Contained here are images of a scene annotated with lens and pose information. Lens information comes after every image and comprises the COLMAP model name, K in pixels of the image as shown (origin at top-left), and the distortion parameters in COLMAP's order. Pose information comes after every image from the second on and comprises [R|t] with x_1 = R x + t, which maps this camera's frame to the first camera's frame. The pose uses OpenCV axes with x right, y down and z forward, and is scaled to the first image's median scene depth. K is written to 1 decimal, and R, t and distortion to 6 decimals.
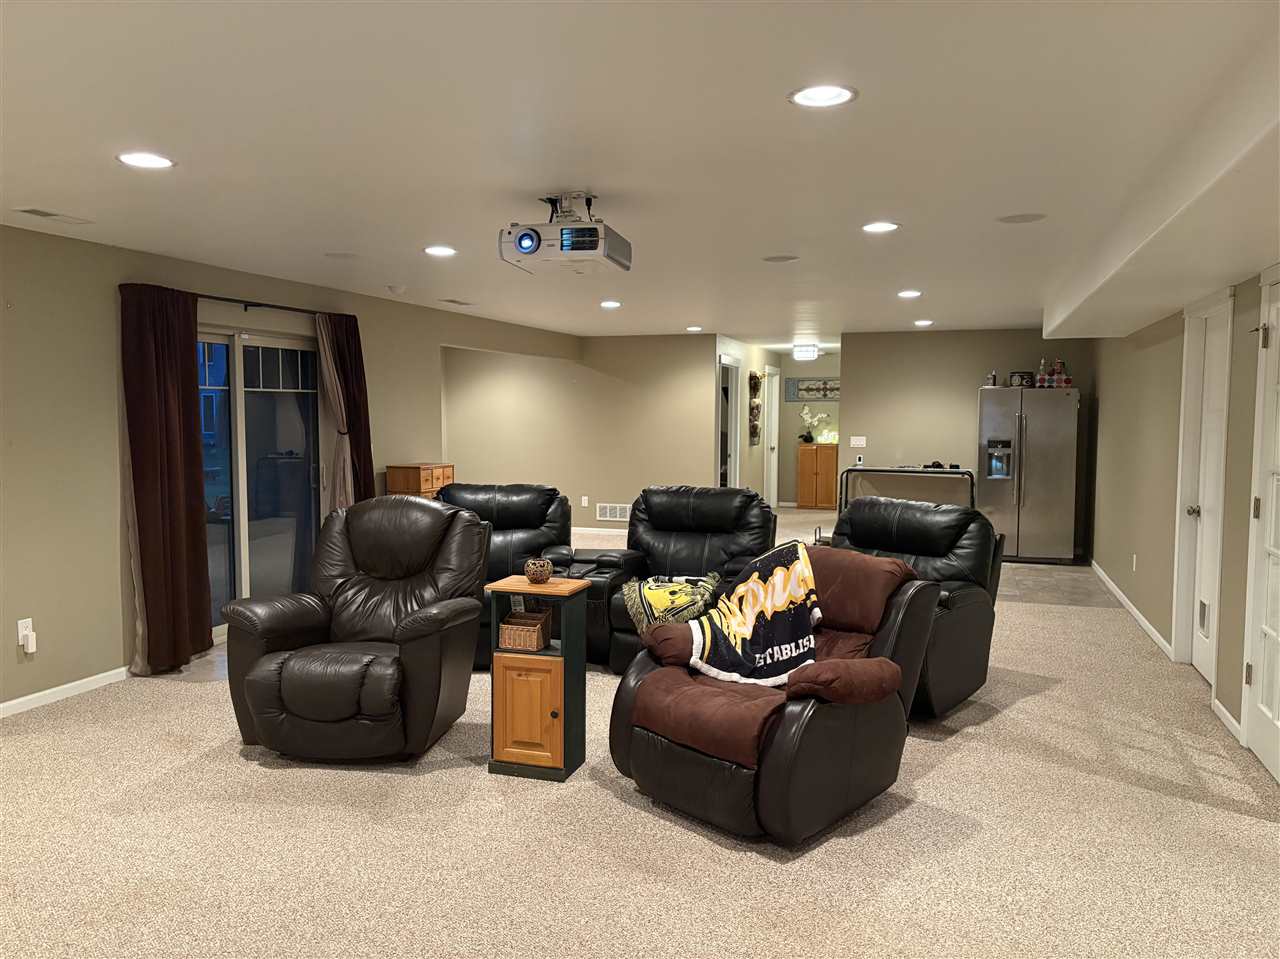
lens RADIAL K [[971.5, 0, 640.0], [0, 971.5, 479.5], [0, 0, 1]] dist [0.052015, -0.042785]
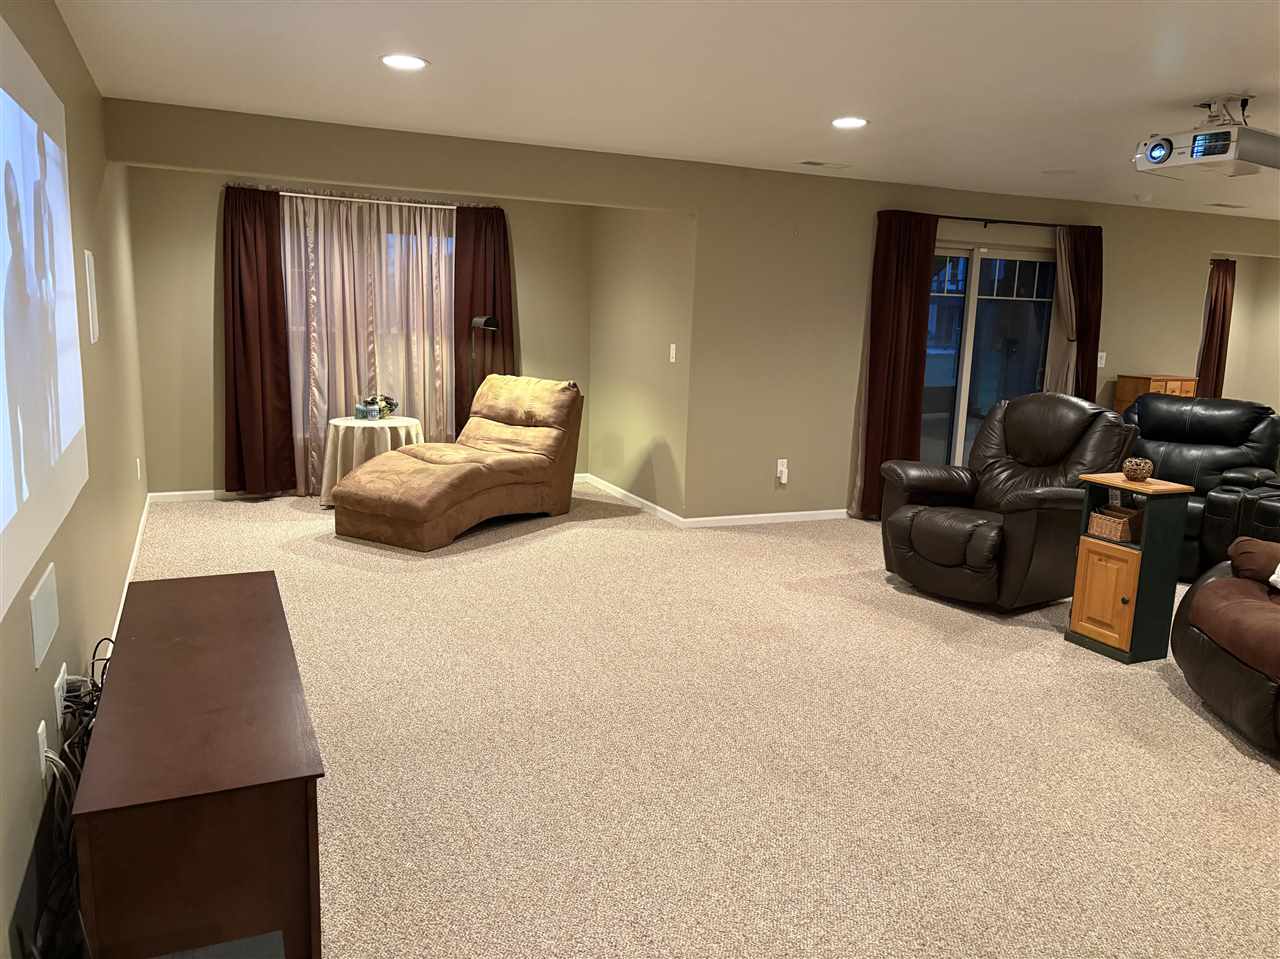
lens RADIAL K [[947.3, 0, 640.0], [0, 947.3, 479.5], [0, 0, 1]] dist [0.033659, -0.047221]
pose [[0.679701, 0.148204, -0.718361, 0.267757], [-0.081245, 0.988560, 0.127075, 0.016773], [0.728976, -0.028010, 0.683966, -0.101796]]
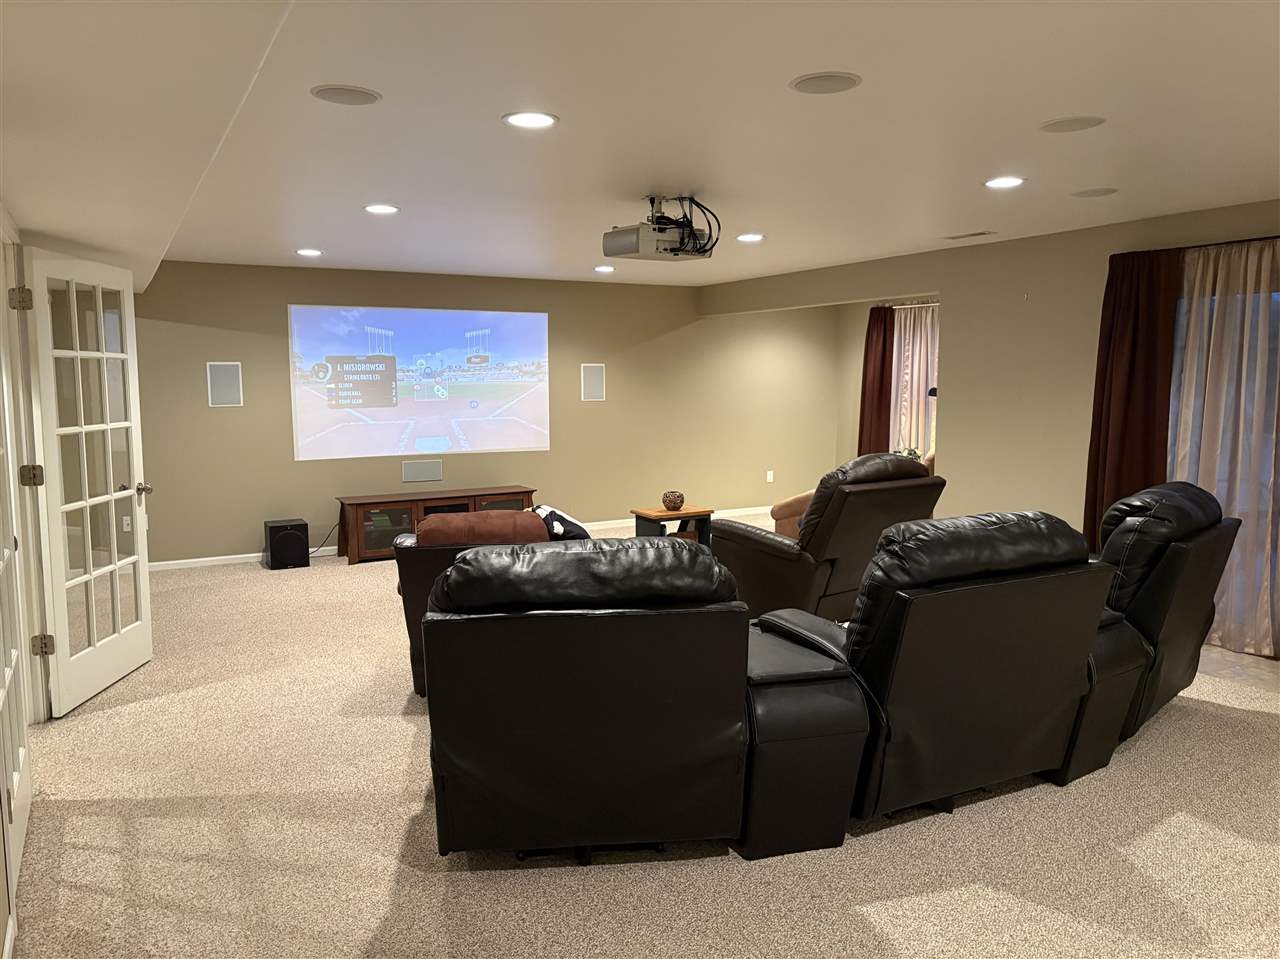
lens RADIAL K [[947.3, 0, 640.0], [0, 947.3, 479.5], [0, 0, 1]] dist [0.033659, -0.047221]
pose [[-0.676604, 0.080562, -0.731927, 0.821364], [-0.048367, 0.986988, 0.153347, -0.120682], [0.734757, 0.139157, -0.663903, 1.768236]]
